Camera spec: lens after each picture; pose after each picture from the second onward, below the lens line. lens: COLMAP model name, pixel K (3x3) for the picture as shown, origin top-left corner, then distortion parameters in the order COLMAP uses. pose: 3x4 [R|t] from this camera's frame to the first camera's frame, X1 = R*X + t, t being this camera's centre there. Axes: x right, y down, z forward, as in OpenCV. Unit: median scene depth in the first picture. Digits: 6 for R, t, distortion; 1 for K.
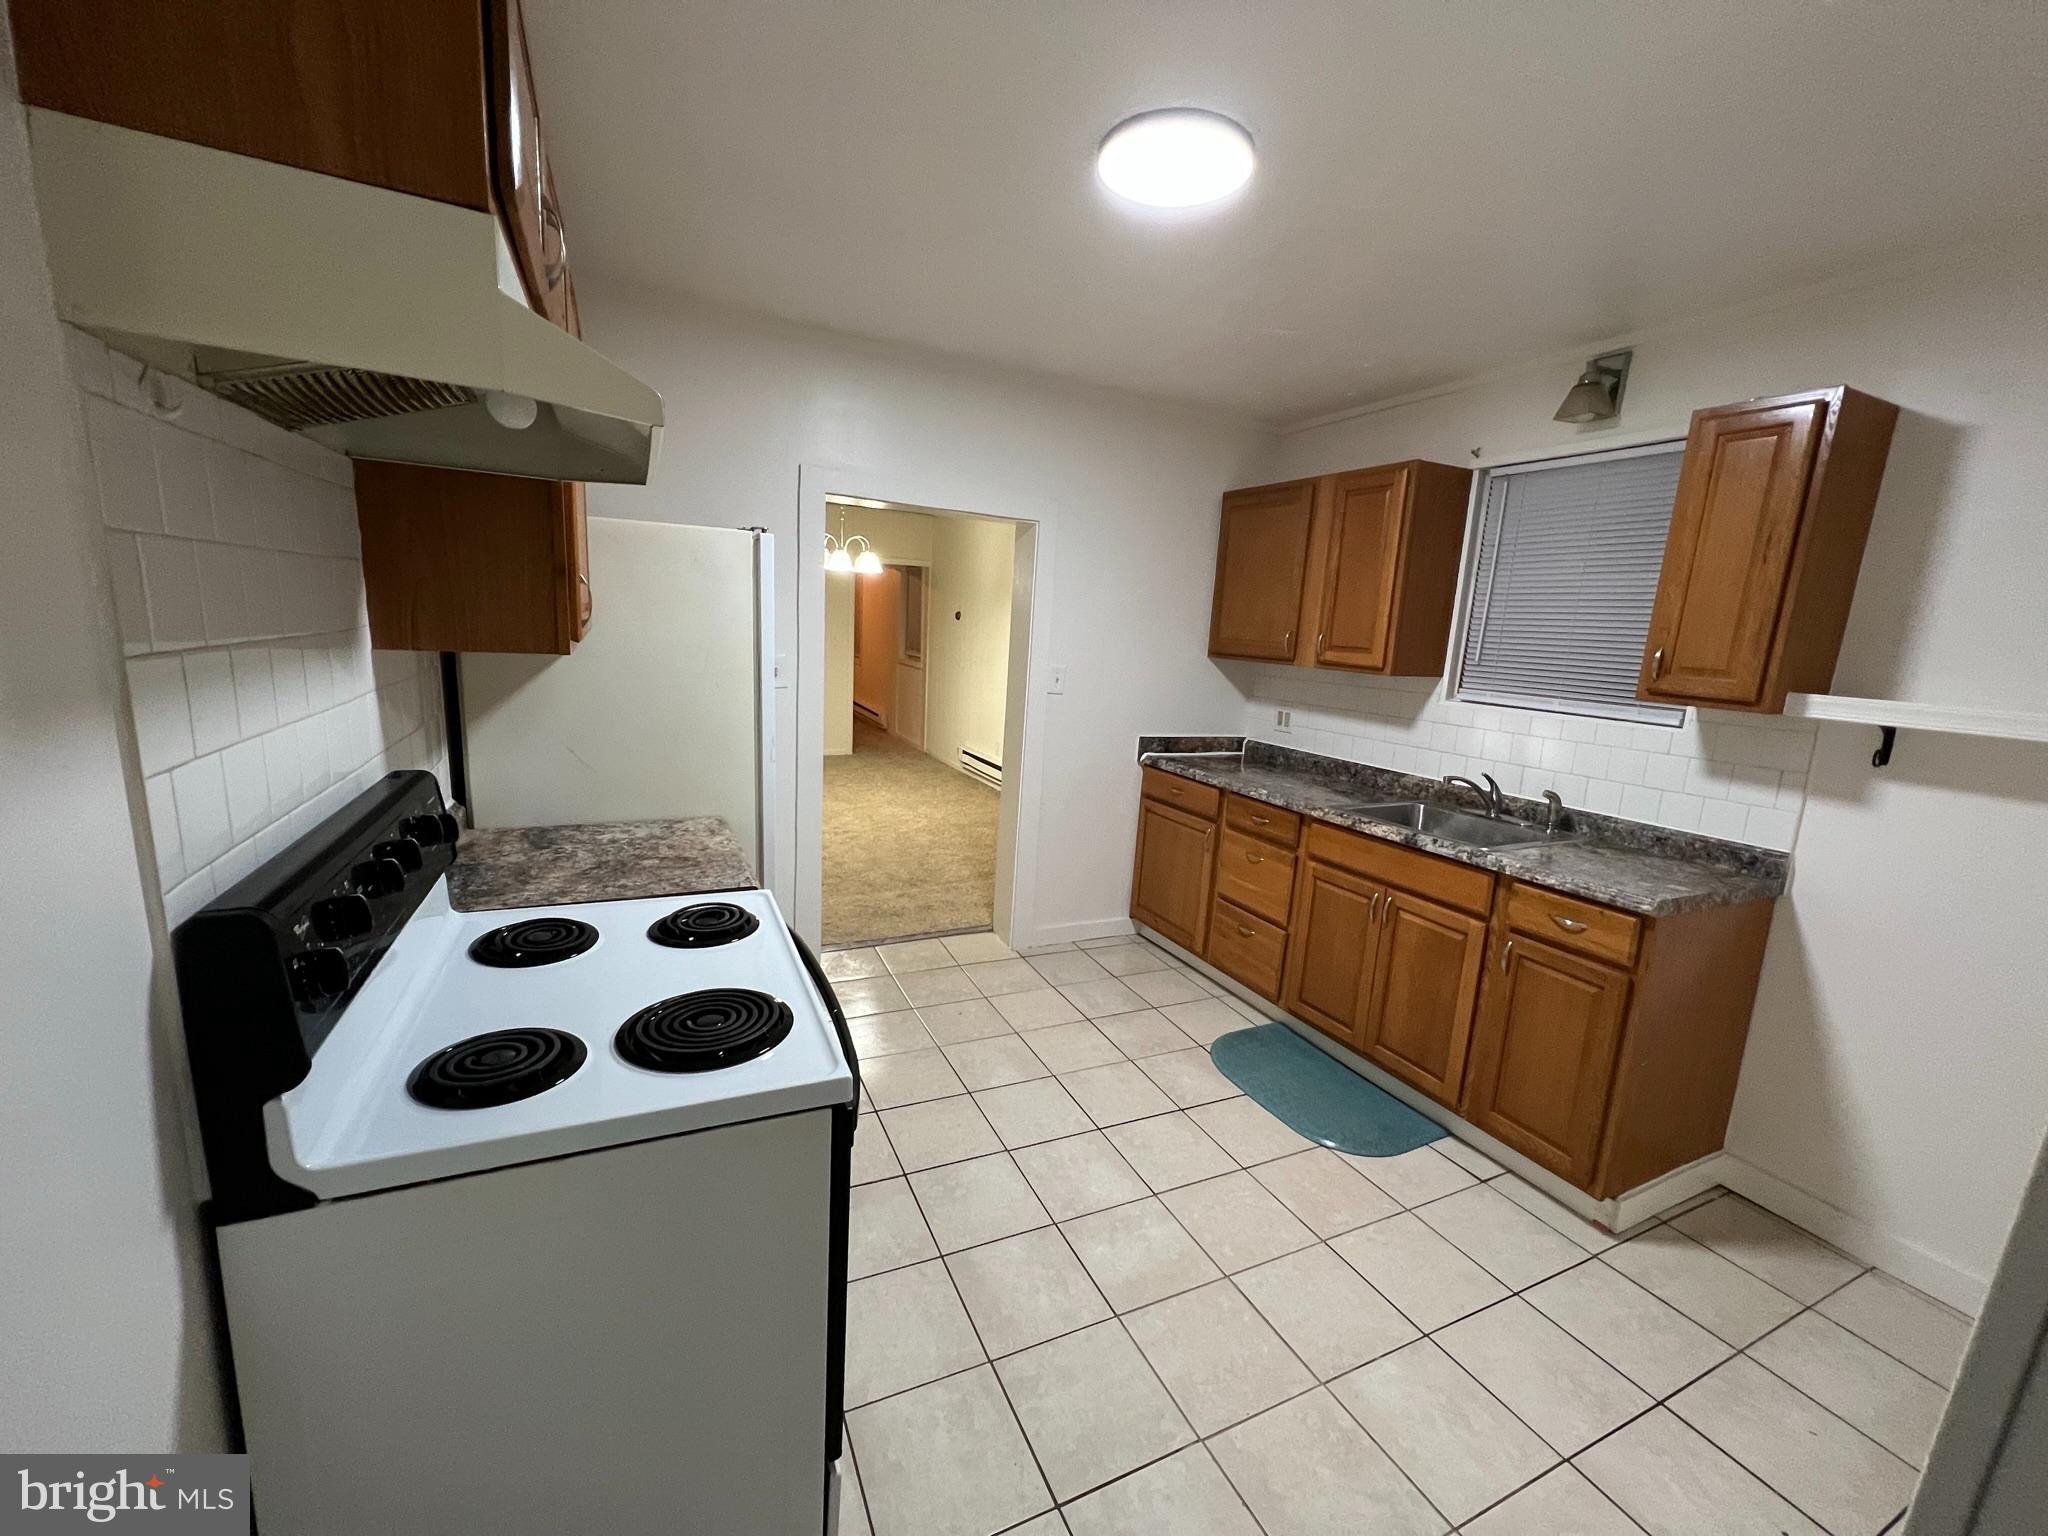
lens RADIAL K [[822.7, 0, 1024.0], [0, 822.7, 768.0], [0, 0, 1]] dist [-0.000695, 0.000487]
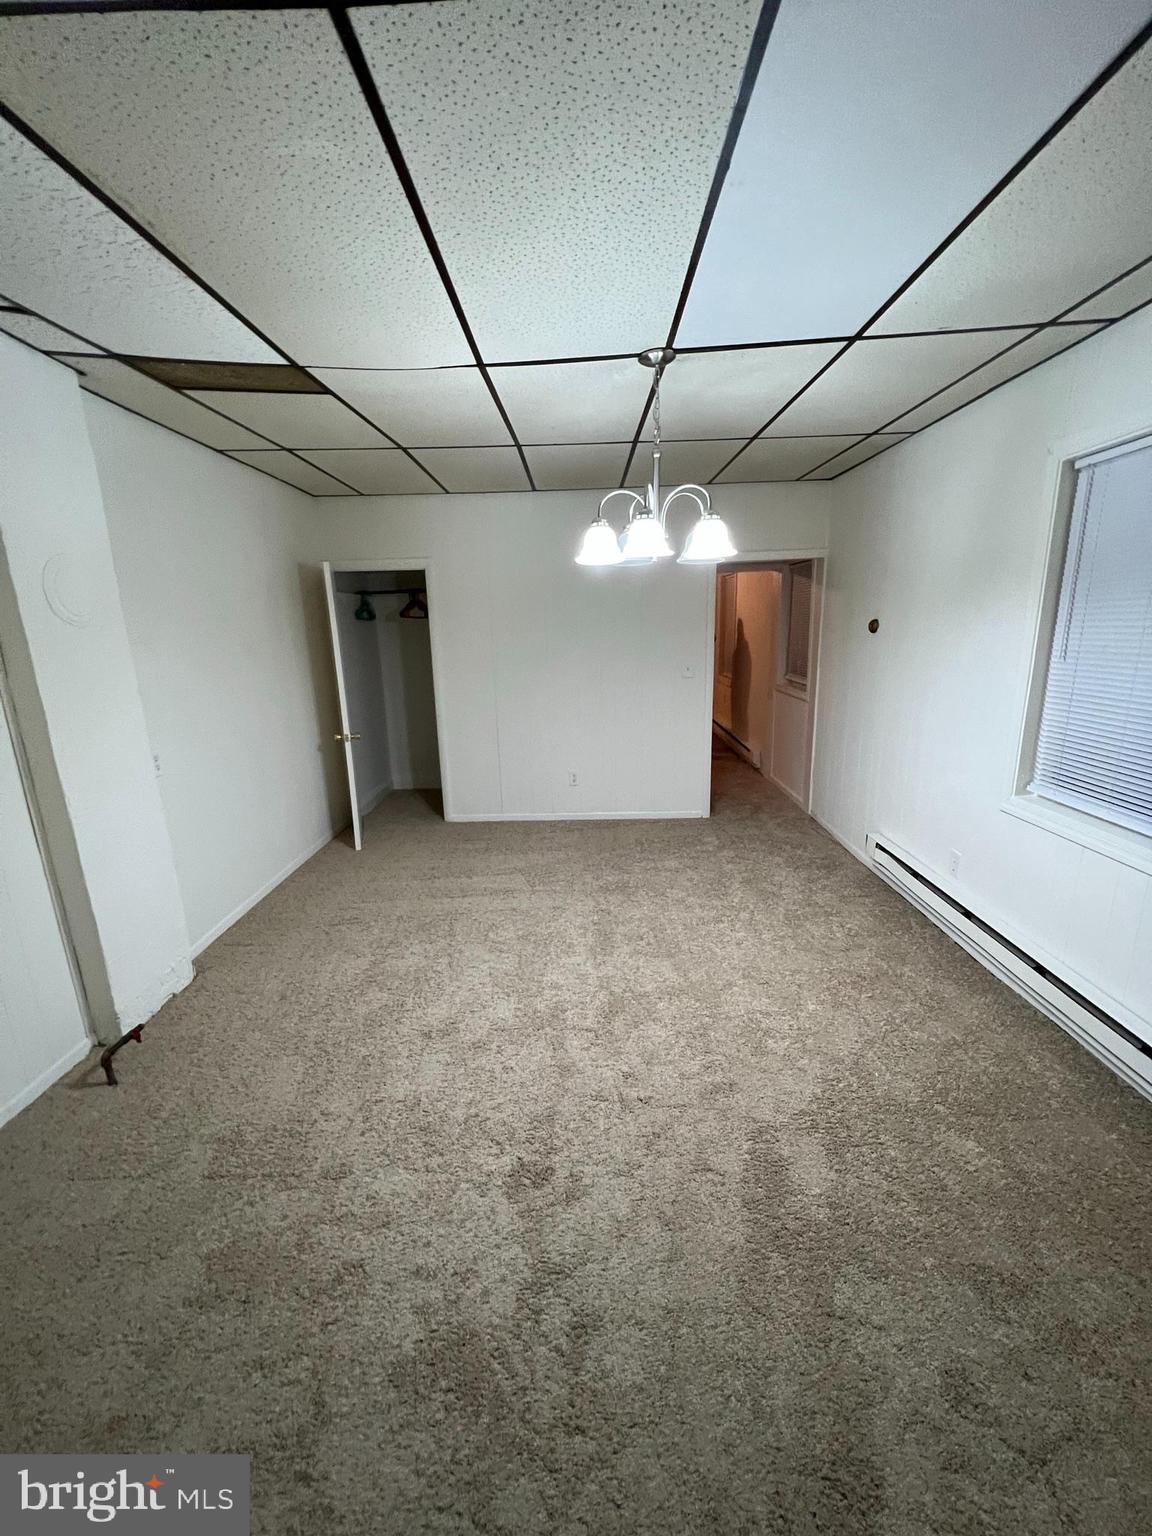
lens RADIAL K [[623.8, 0, 576.0], [0, 623.8, 768.0], [0, 0, 1]] dist [-0.000219, -0.000011]
pose [[0.892968, 0.030518, -0.449084, -0.064499], [-0.012301, 0.998981, 0.043427, -0.092874], [0.449952, -0.033255, 0.892433, 0.458772]]
